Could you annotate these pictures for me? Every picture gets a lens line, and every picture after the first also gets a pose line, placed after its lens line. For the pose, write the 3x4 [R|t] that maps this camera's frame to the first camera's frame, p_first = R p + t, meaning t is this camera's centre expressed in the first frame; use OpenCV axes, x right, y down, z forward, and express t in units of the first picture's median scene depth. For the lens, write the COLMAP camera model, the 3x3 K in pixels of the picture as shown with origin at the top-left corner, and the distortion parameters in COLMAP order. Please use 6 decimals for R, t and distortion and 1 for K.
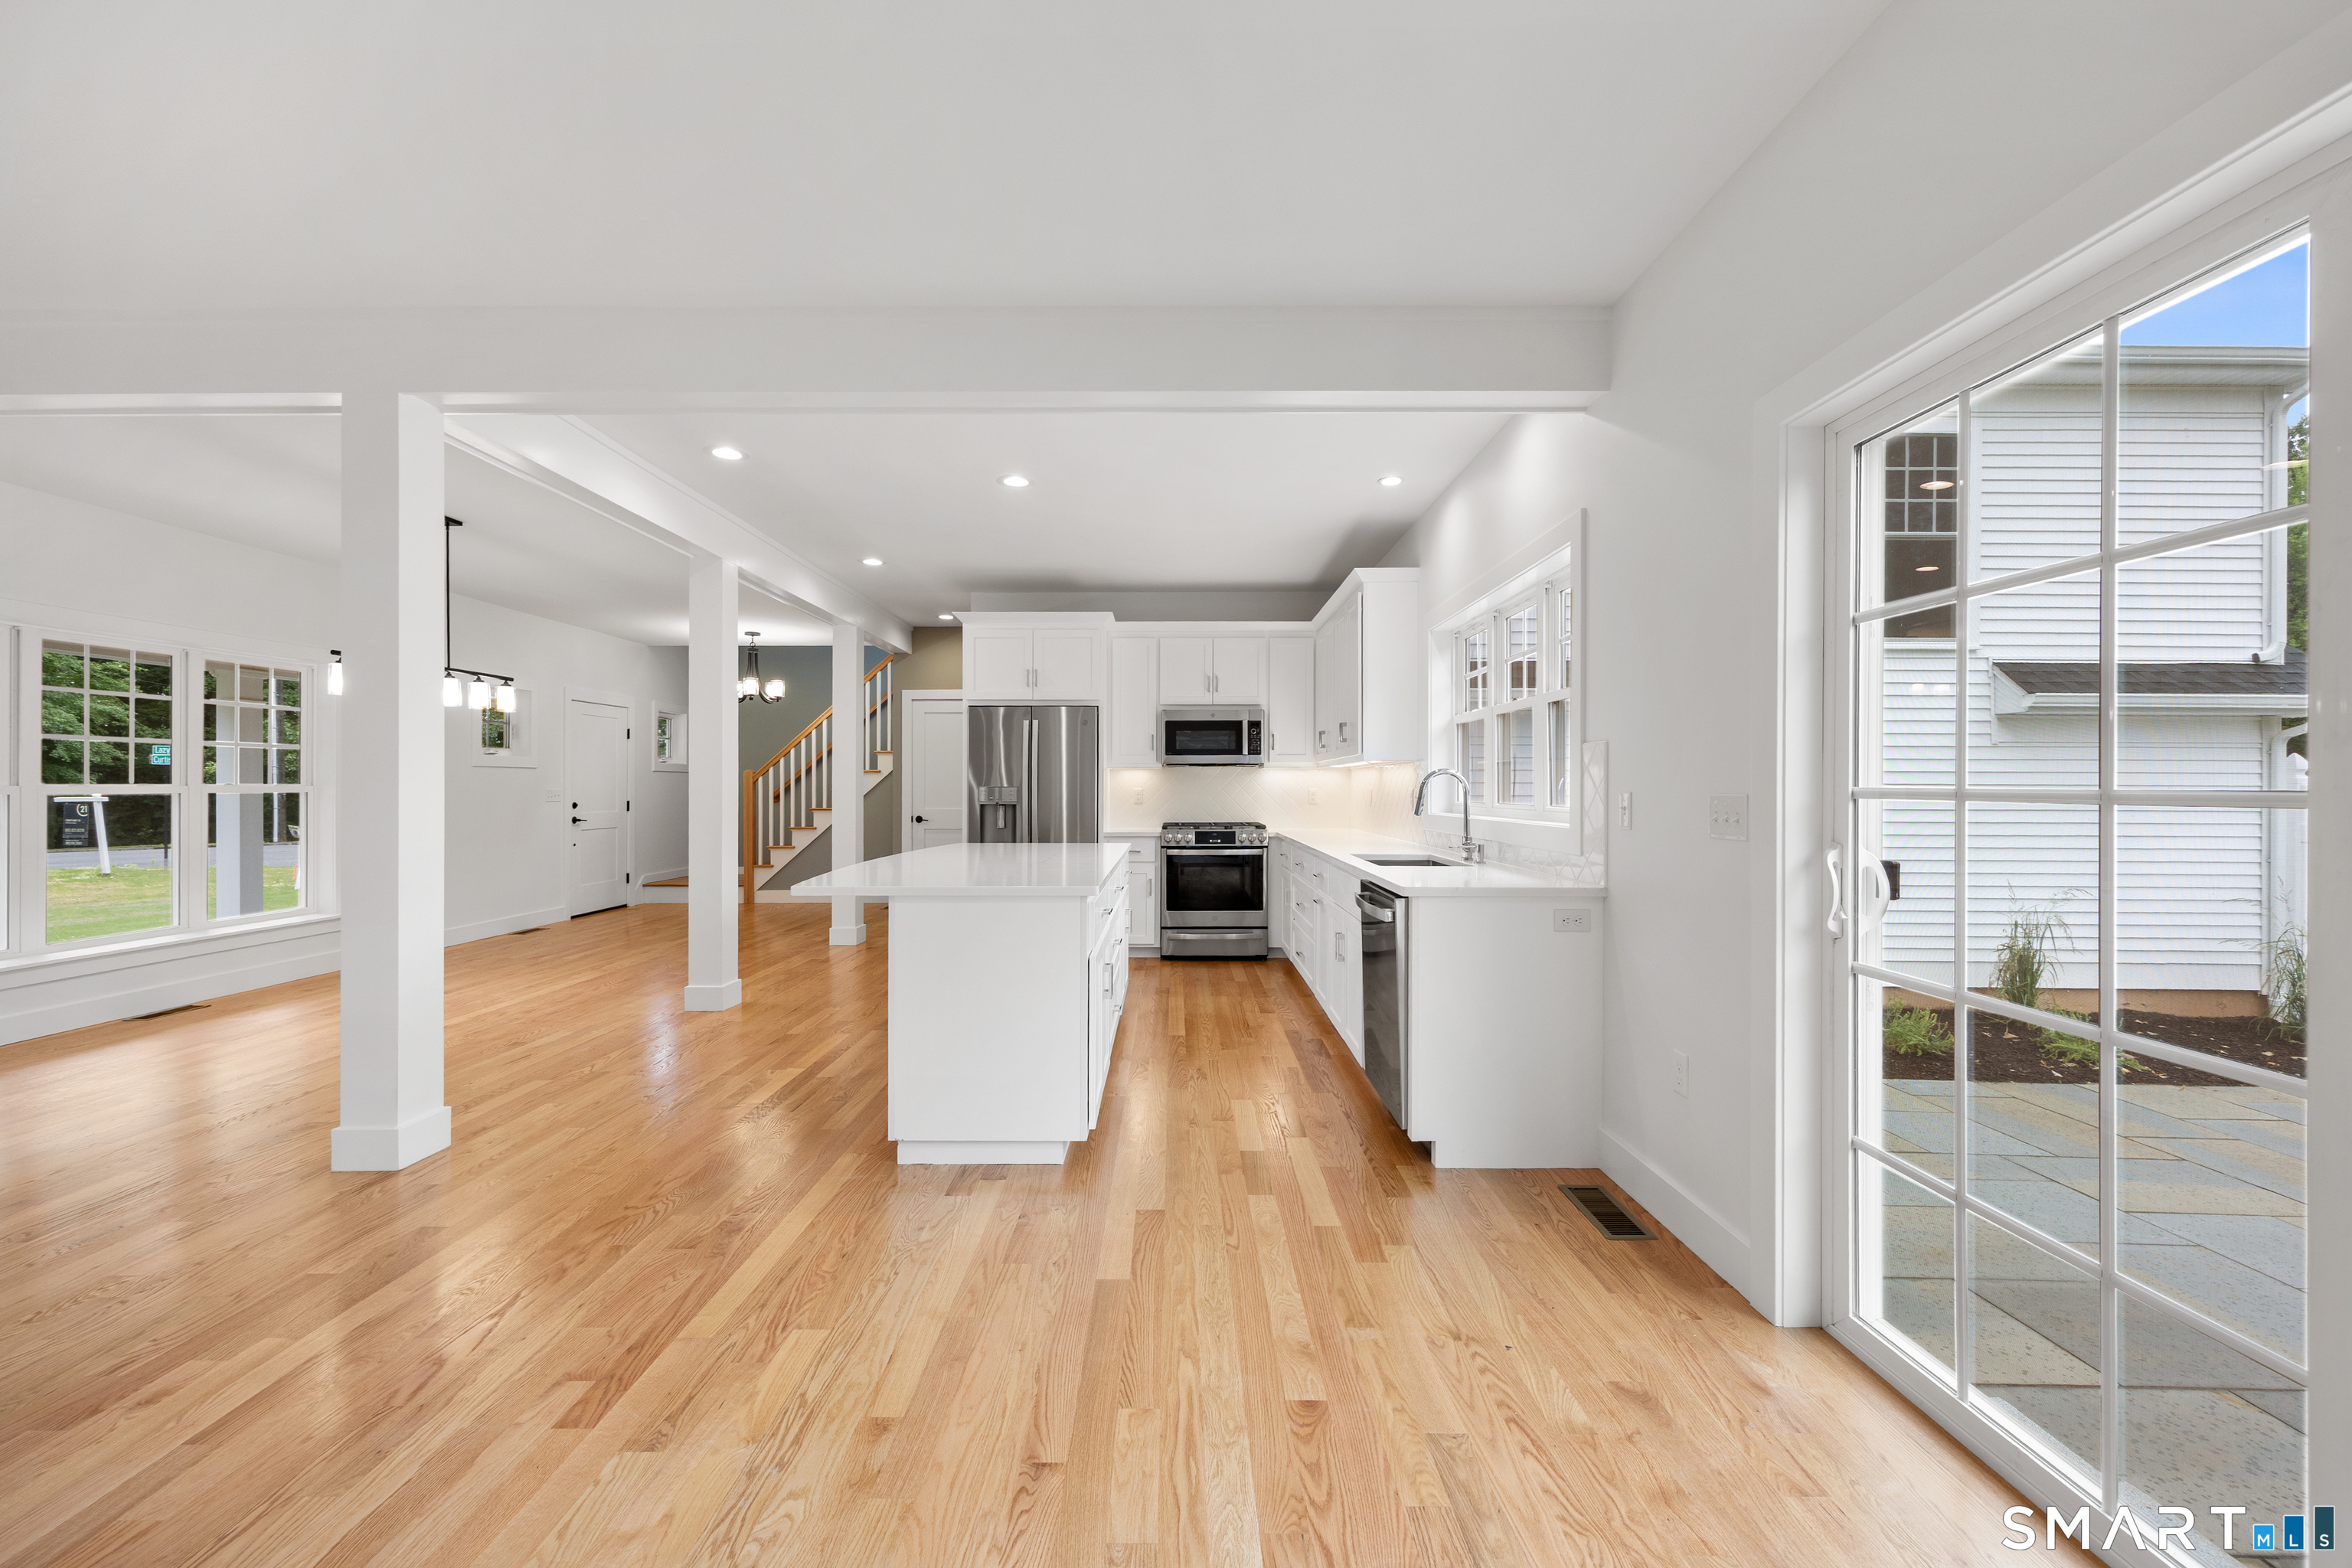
lens RADIAL K [[923.2, 0, 1170.0], [0, 923.2, 793.1], [0, 0, 1]] dist [0.003732, 0.000794]
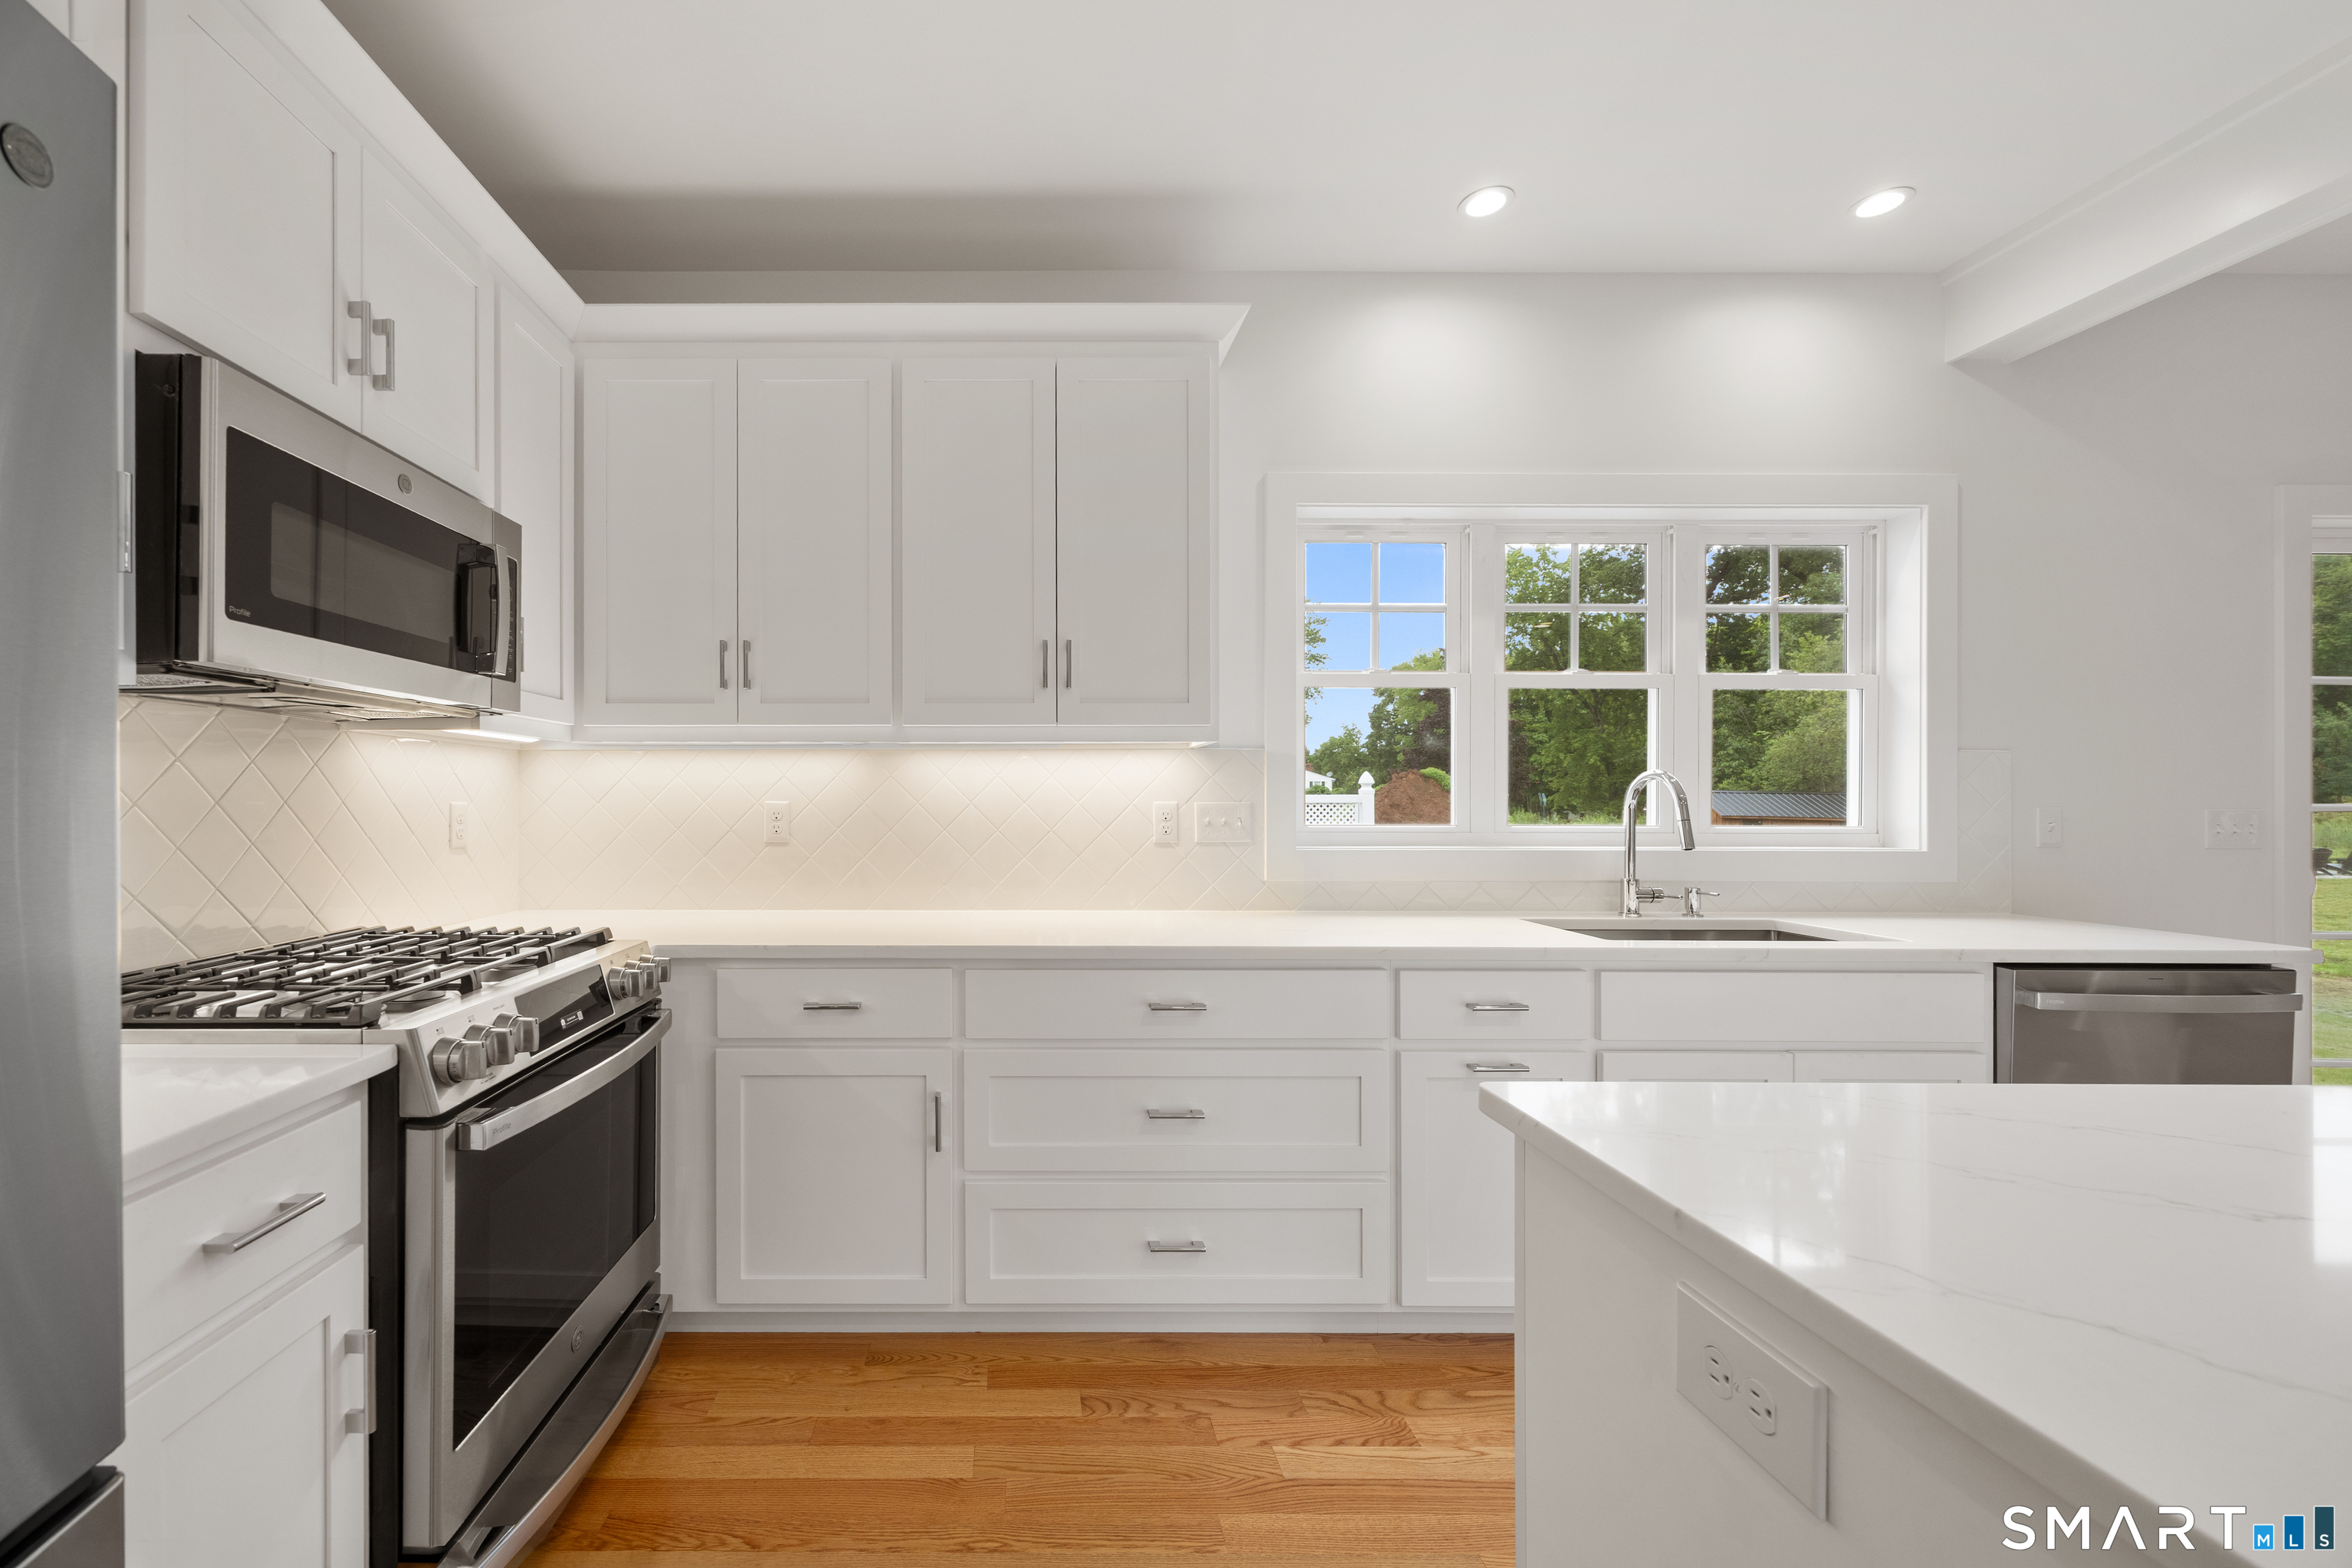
lens RADIAL K [[923.2, 0, 1031.7], [0, 923.2, 794.1], [0, 0, 1]] dist [0.003732, 0.000794]
pose [[-0.020172, -0.001343, 0.999796, -0.498337], [0.001838, 0.999997, 0.001381, -0.022179], [-0.999795, 0.001865, -0.020169, 2.404041]]
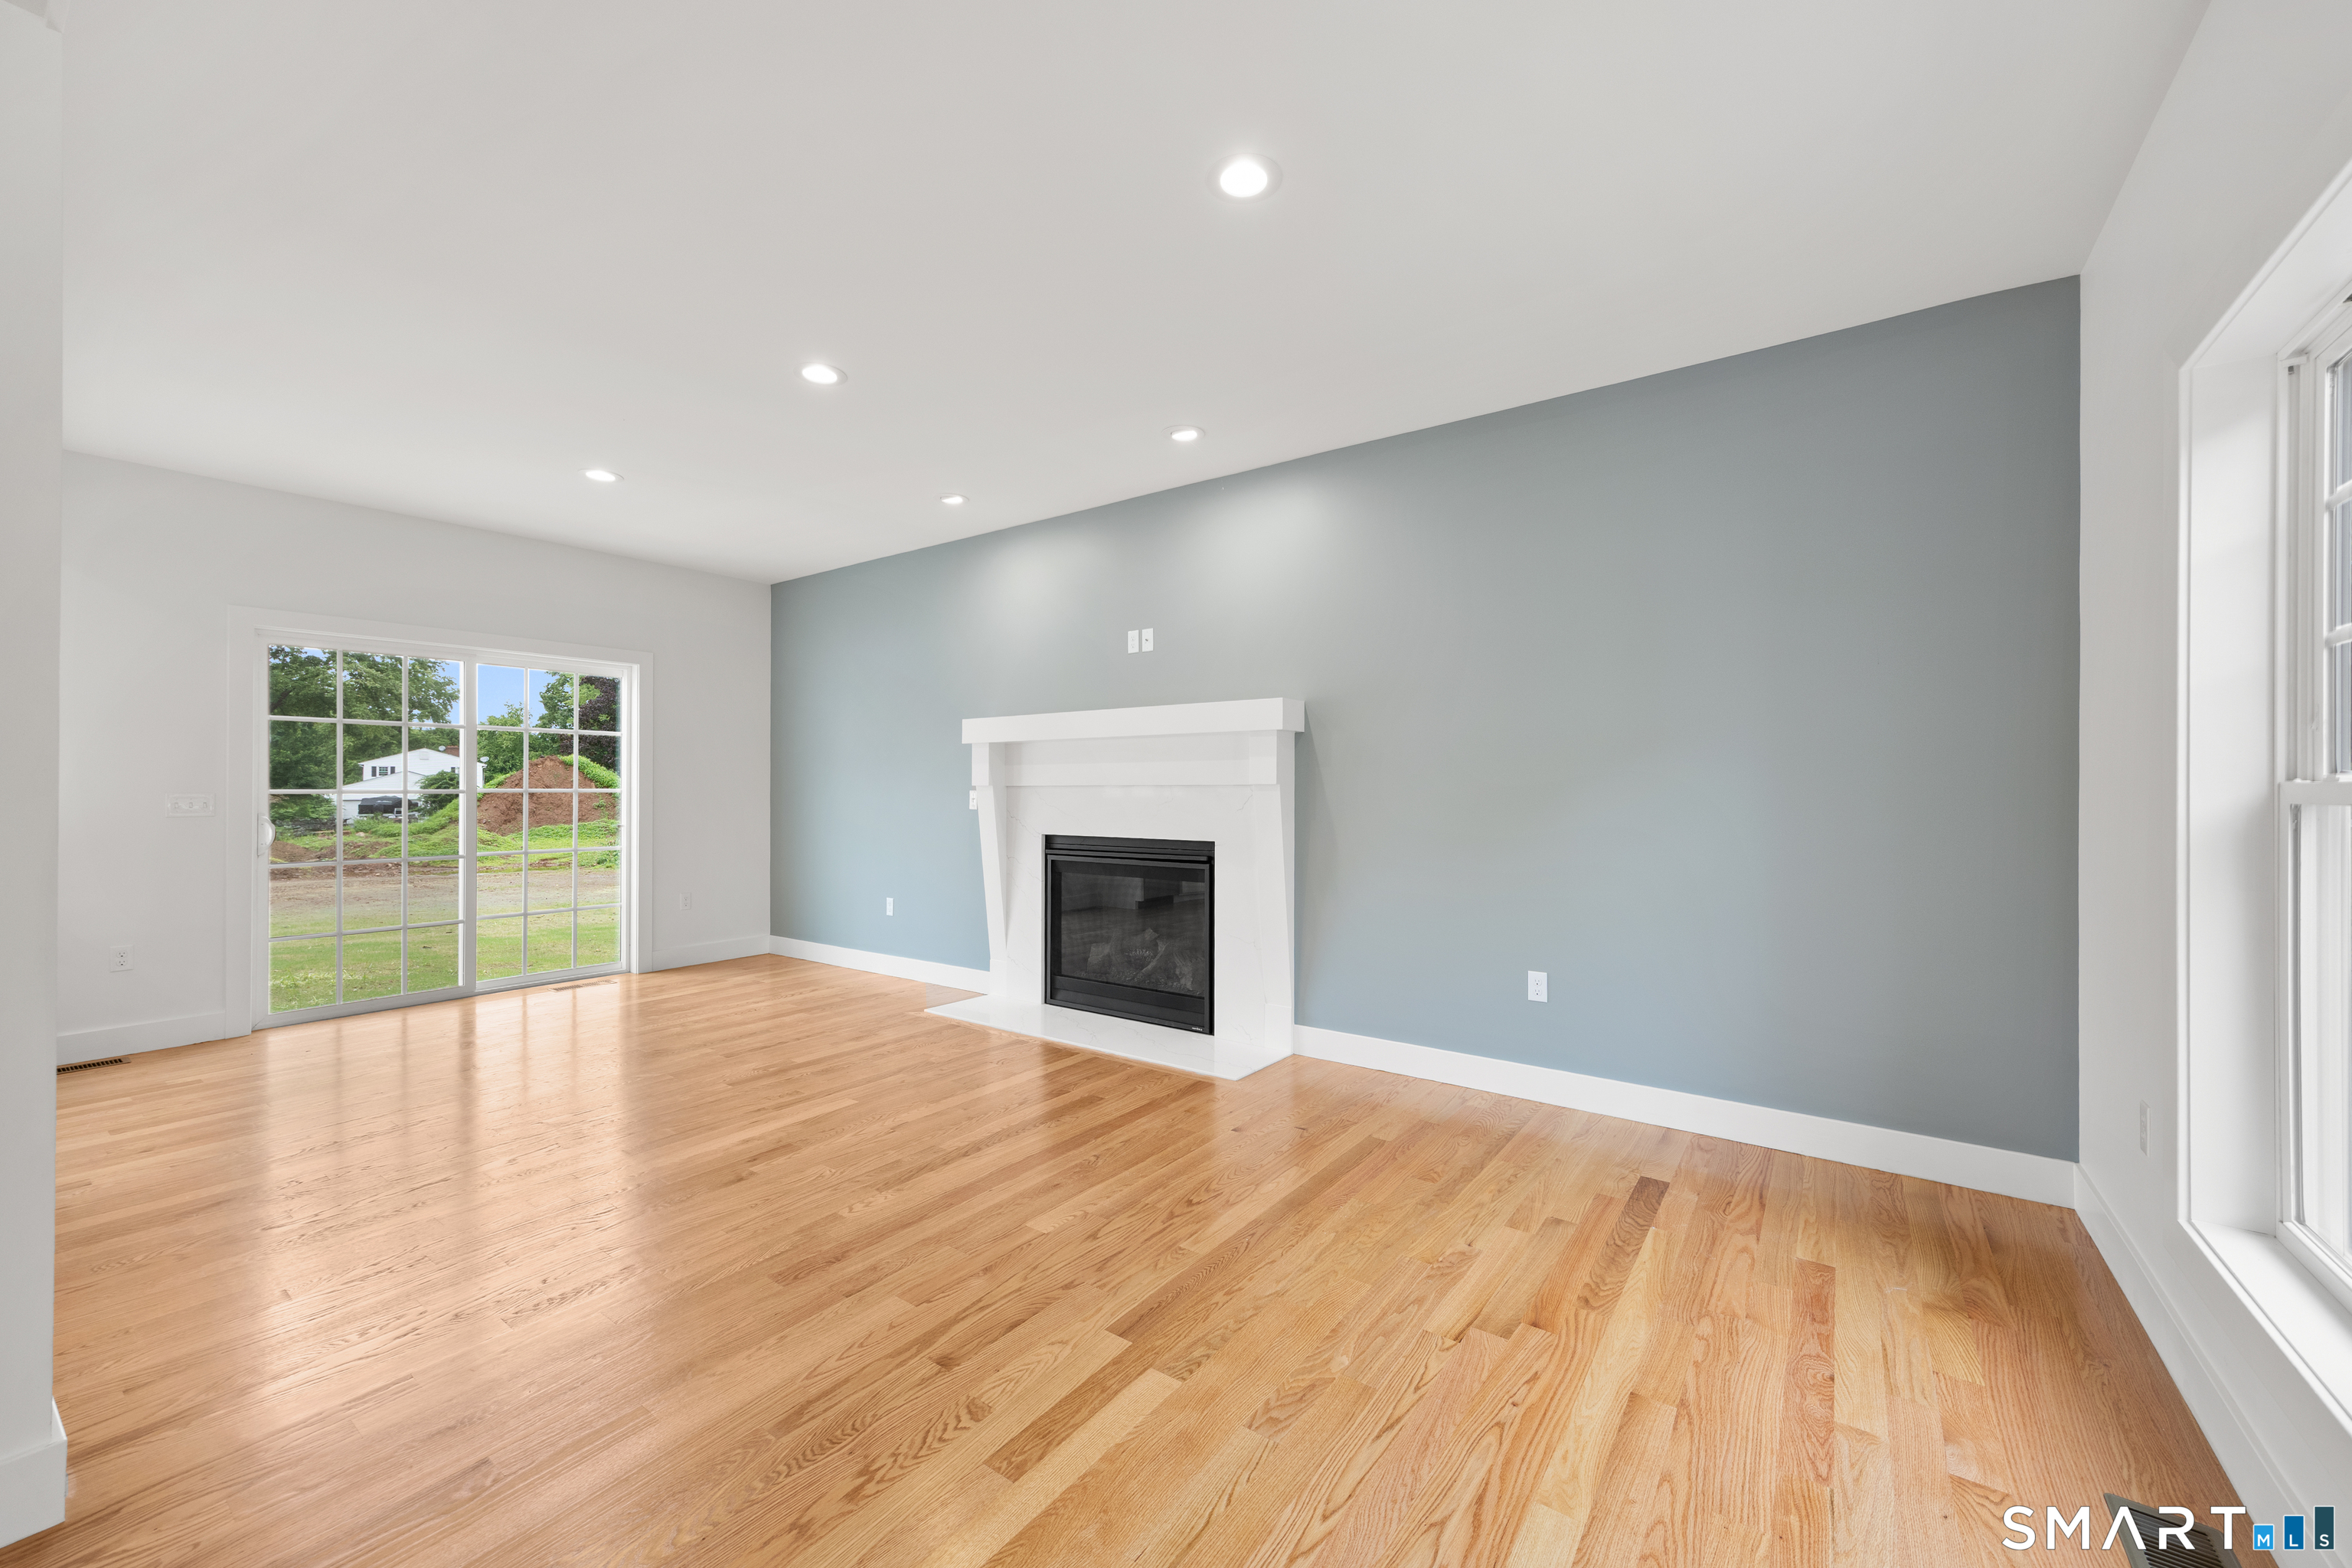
lens RADIAL K [[923.2, 0, 1183.5], [0, 923.2, 772.3], [0, 0, 1]] dist [0.003732, 0.000794]
pose [[-0.815573, 0.006191, 0.578622, -2.102838], [0.001679, 0.999964, -0.008332, -0.021622], [-0.578652, -0.005824, -0.815554, 1.297271]]
